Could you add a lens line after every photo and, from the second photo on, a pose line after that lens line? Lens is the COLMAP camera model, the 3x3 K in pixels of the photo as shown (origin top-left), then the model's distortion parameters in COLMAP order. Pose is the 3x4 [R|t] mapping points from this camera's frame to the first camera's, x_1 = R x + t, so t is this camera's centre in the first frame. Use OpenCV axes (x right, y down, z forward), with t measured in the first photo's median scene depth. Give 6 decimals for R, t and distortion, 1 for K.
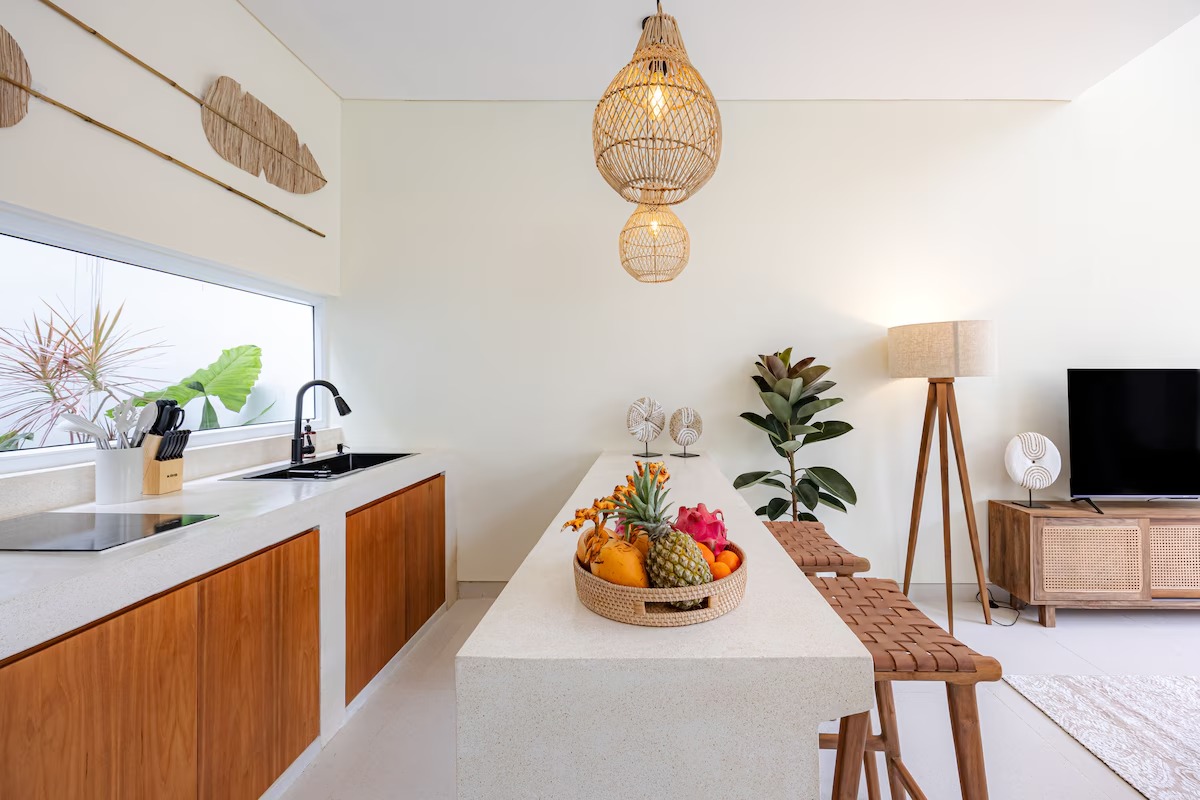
lens RADIAL K [[481.3, 0, 651.0], [0, 481.3, 392.6], [0, 0, 1]] dist [0.001168, -0.000956]
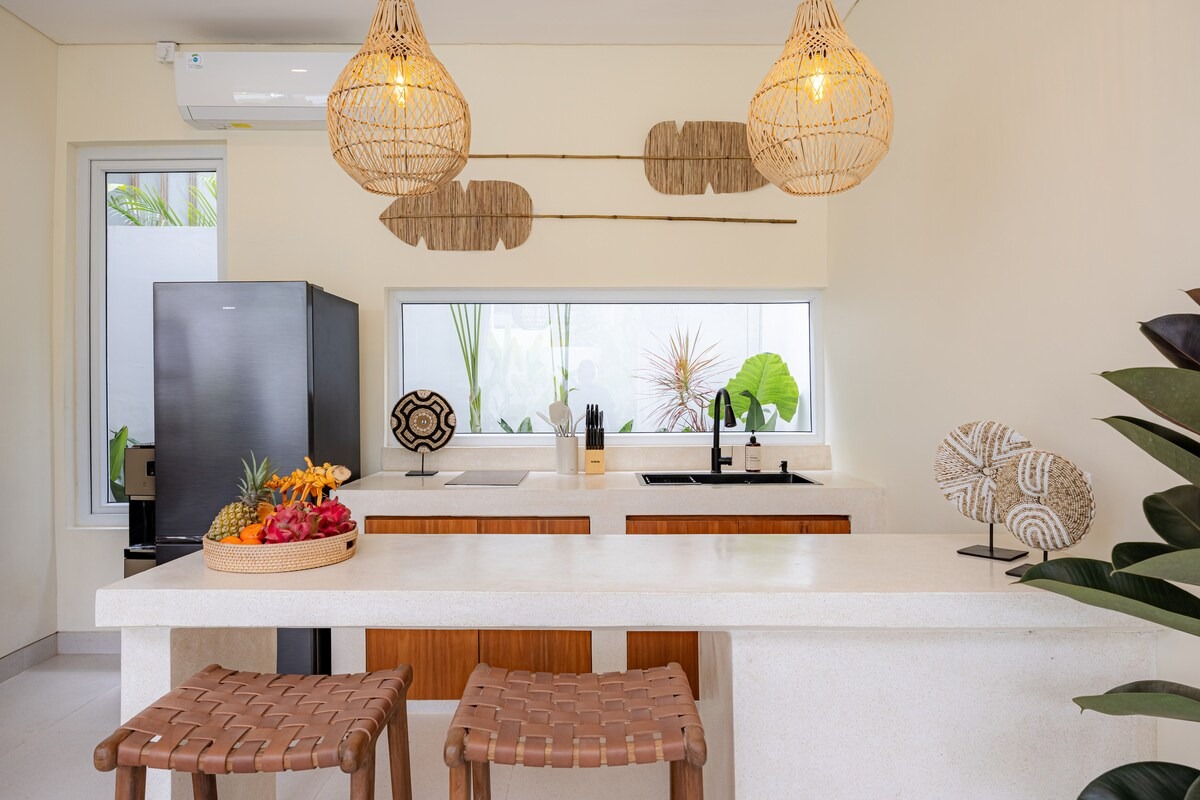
lens RADIAL K [[763.3, 0, 580.0], [0, 763.3, 379.8], [0, 0, 1]] dist [-0.004467, -0.001161]
pose [[-0.017586, -0.014368, -0.999742, 0.829529], [-0.013479, 0.999809, -0.014132, -0.016807], [0.999754, 0.013227, -0.017776, 0.758799]]
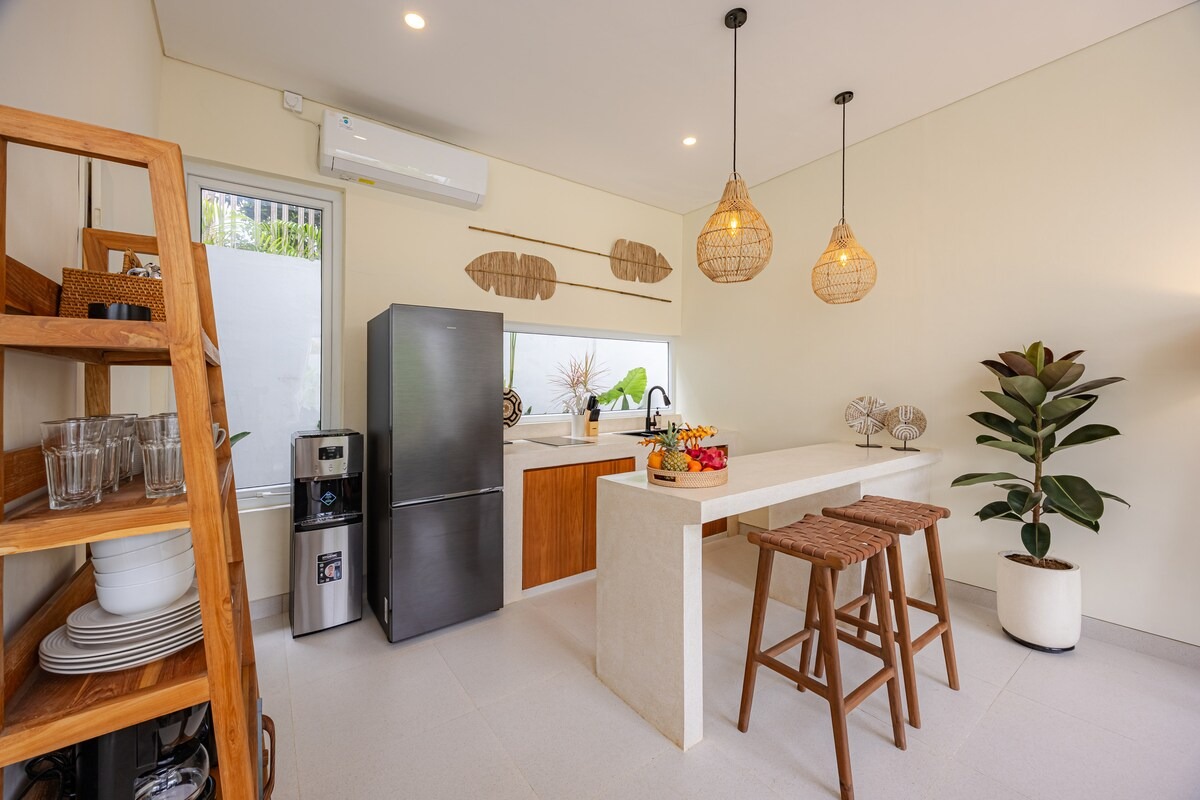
lens RADIAL K [[481.3, 0, 596.6], [0, 481.3, 391.4], [0, 0, 1]] dist [0.001168, -0.000956]
pose [[0.583149, -0.005233, -0.812349, 0.654720], [-0.001044, 0.999974, -0.007191, 0.008382], [0.812365, 0.005041, 0.583128, -0.248678]]
